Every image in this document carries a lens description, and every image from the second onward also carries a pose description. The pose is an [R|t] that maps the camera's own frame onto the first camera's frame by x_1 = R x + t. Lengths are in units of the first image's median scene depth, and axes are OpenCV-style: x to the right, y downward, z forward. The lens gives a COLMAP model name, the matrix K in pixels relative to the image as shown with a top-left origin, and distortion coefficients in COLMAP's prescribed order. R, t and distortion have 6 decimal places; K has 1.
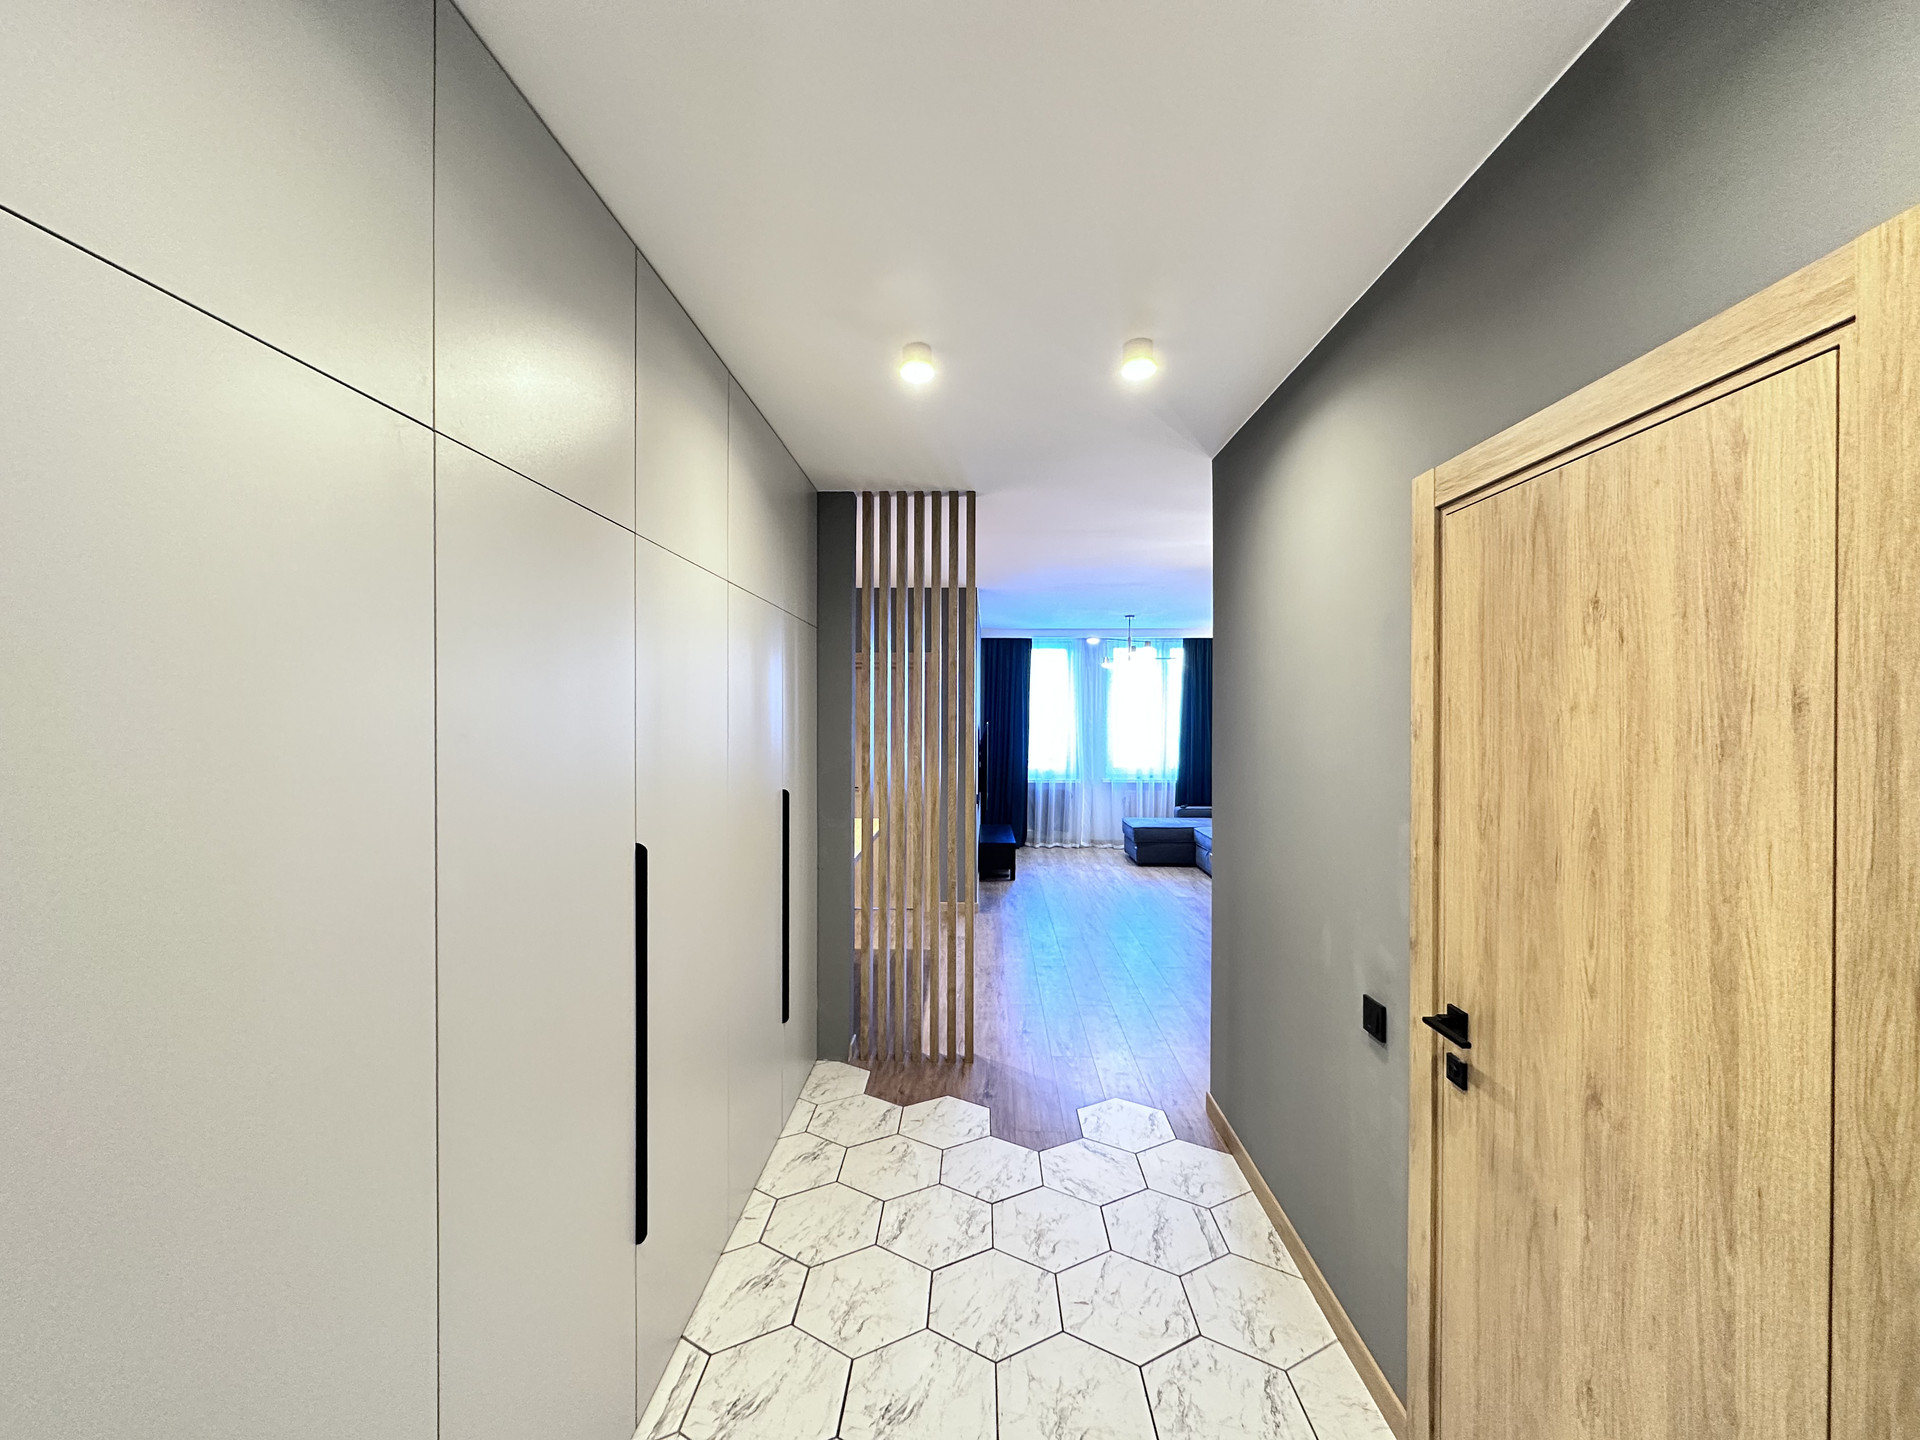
lens RADIAL K [[763.1, 0, 960.0], [0, 763.1, 721.4], [0, 0, 1]] dist [-0.002486, 0.000421]
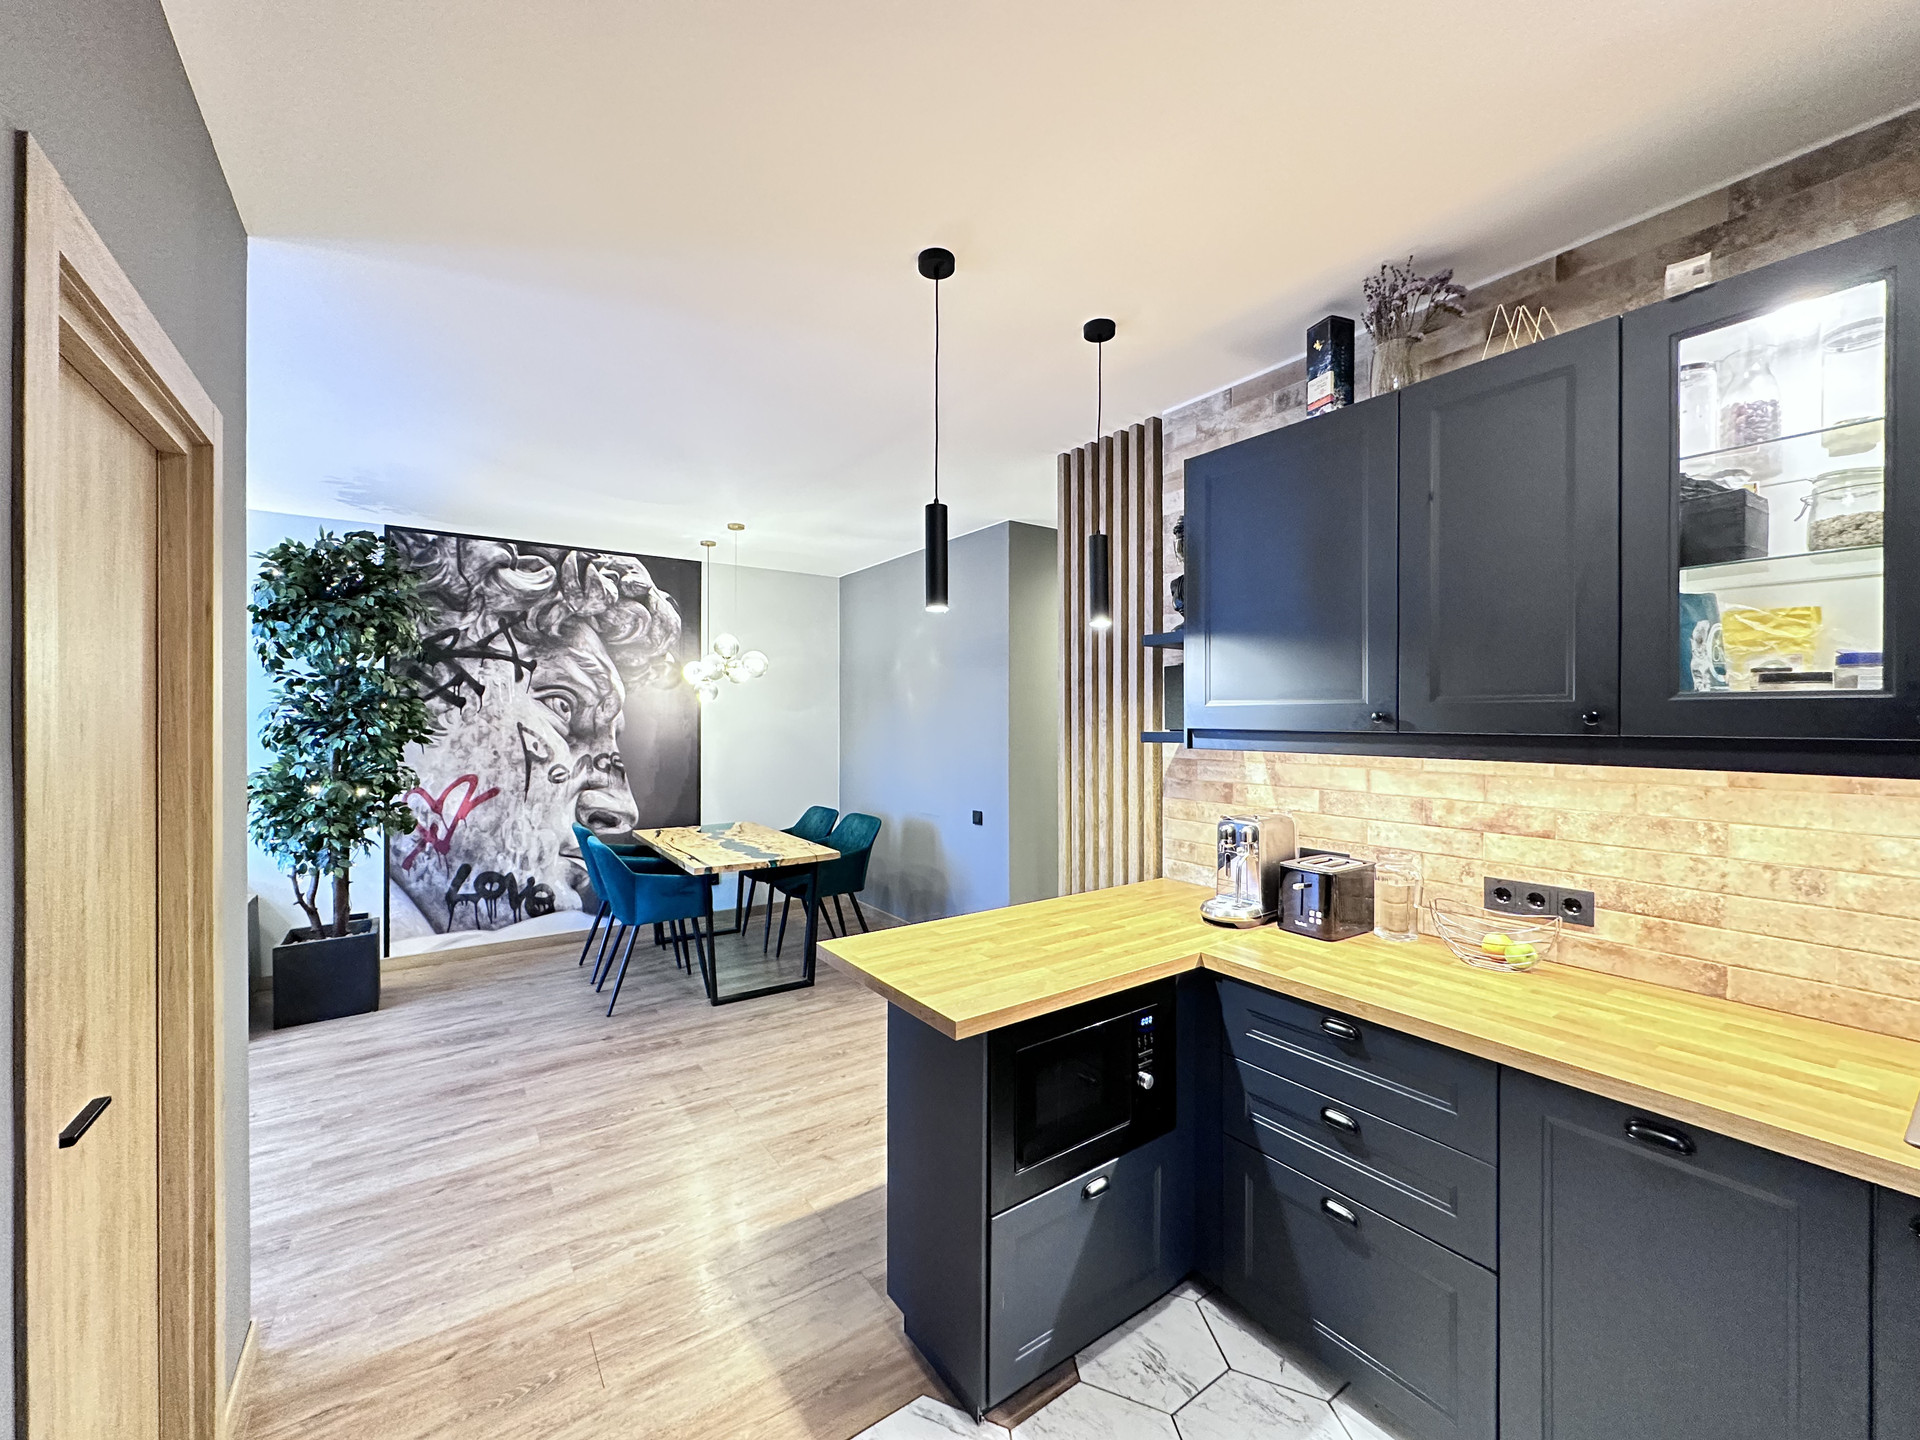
lens RADIAL K [[763.1, 0, 962.6], [0, 763.1, 716.7], [0, 0, 1]] dist [-0.002486, 0.000421]
pose [[-0.599351, -0.005463, 0.800467, -0.250170], [0.003481, 0.999949, 0.009431, 0.002998], [-0.800479, 0.008439, -0.599302, 0.642446]]
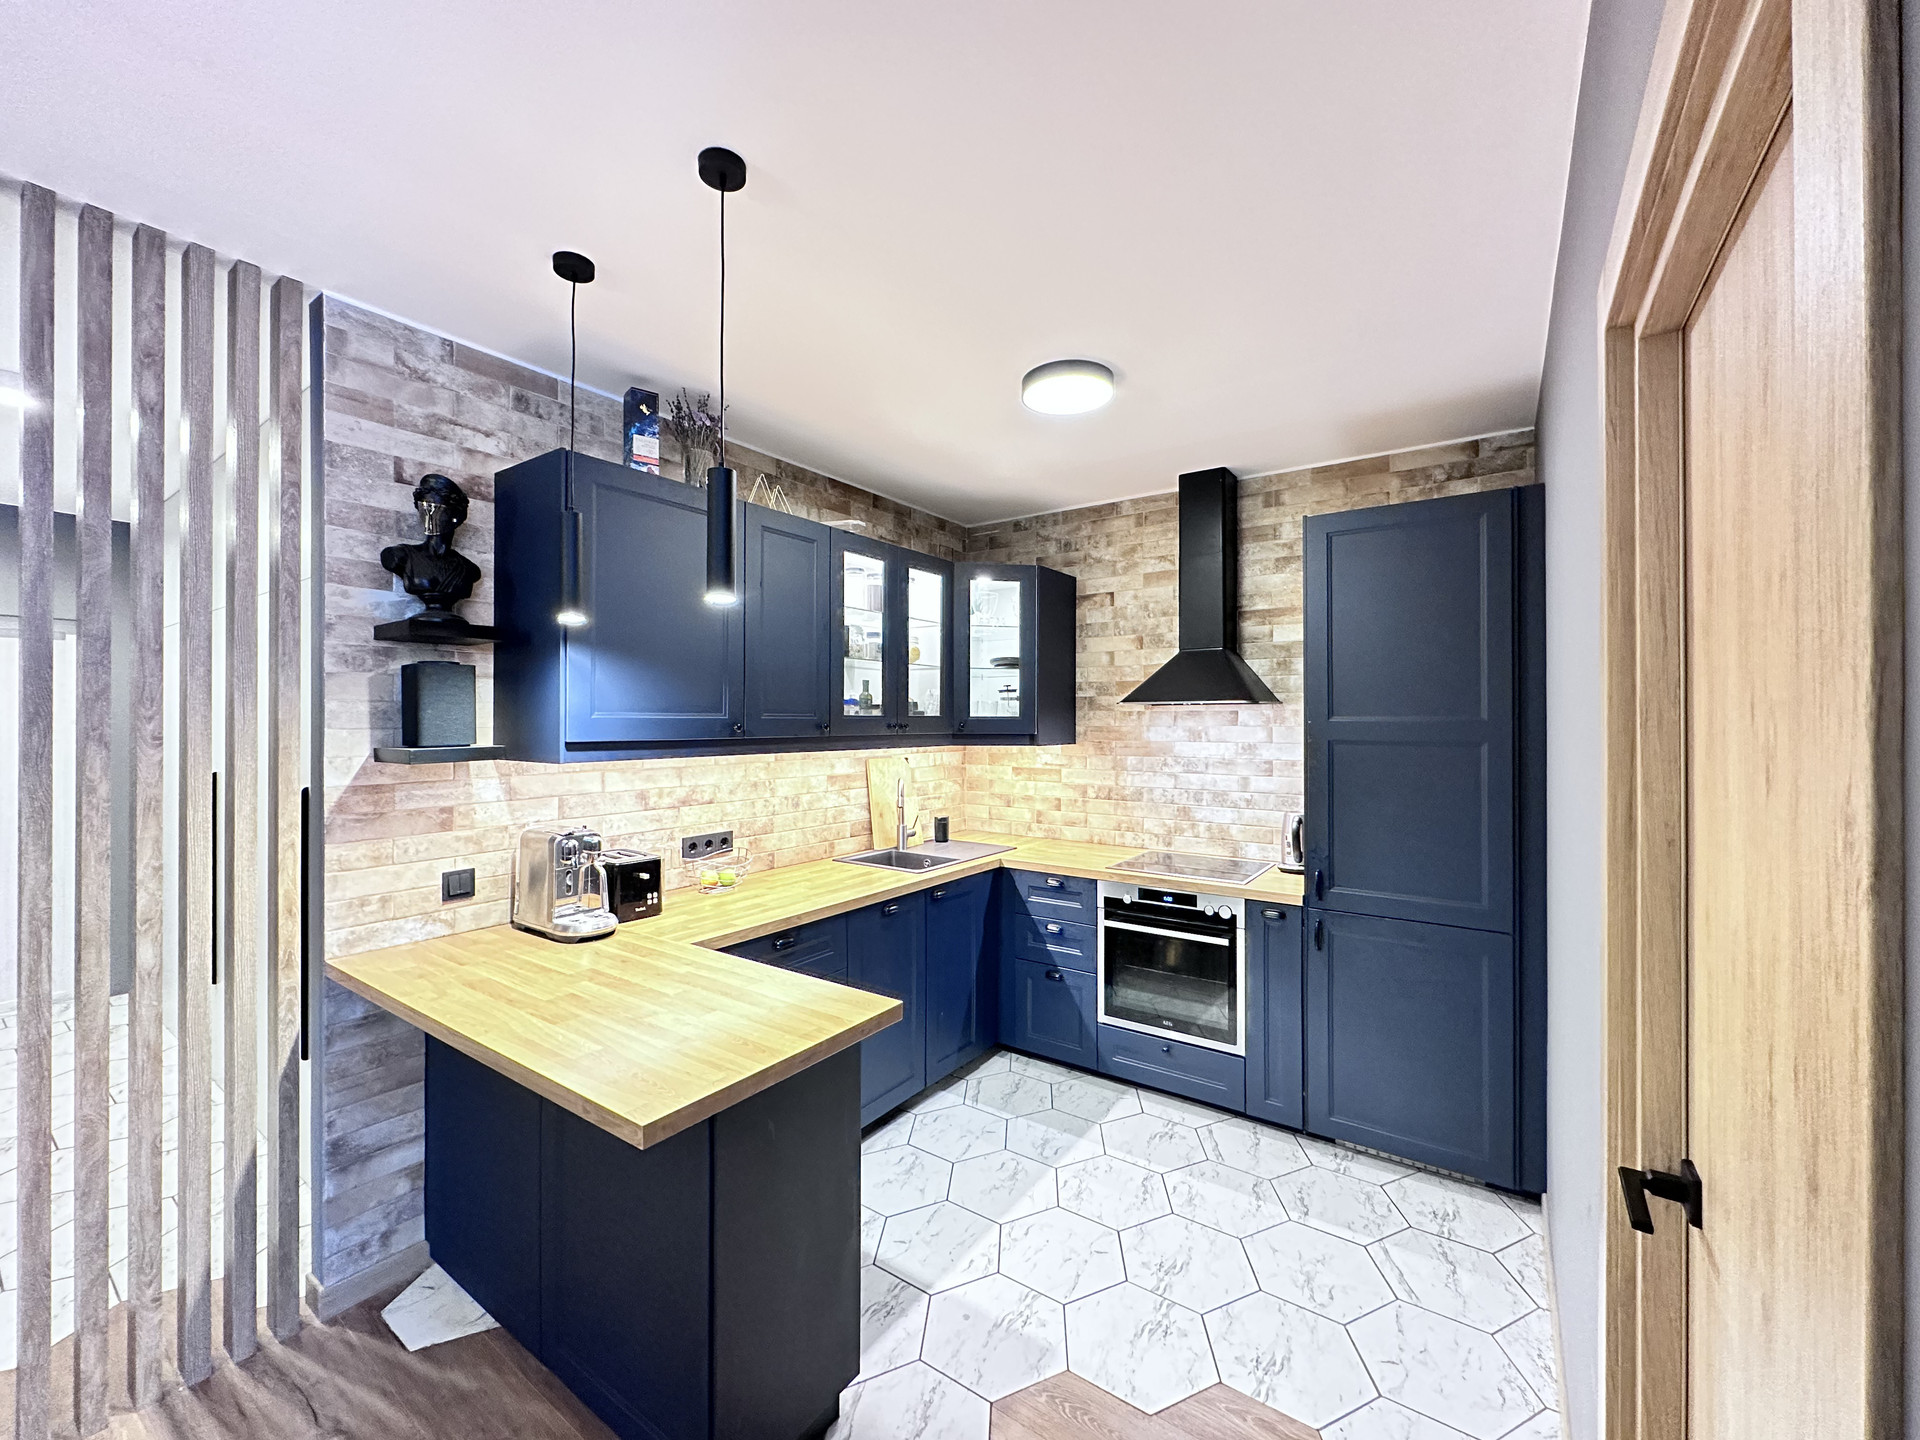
lens RADIAL K [[763.1, 0, 955.0], [0, 763.1, 717.5], [0, 0, 1]] dist [-0.002486, 0.000421]
pose [[-0.557636, -0.008034, -0.830046, 0.024368], [-0.010974, 0.999937, -0.002306, 0.001487], [0.830013, 0.007823, -0.557690, 0.658613]]
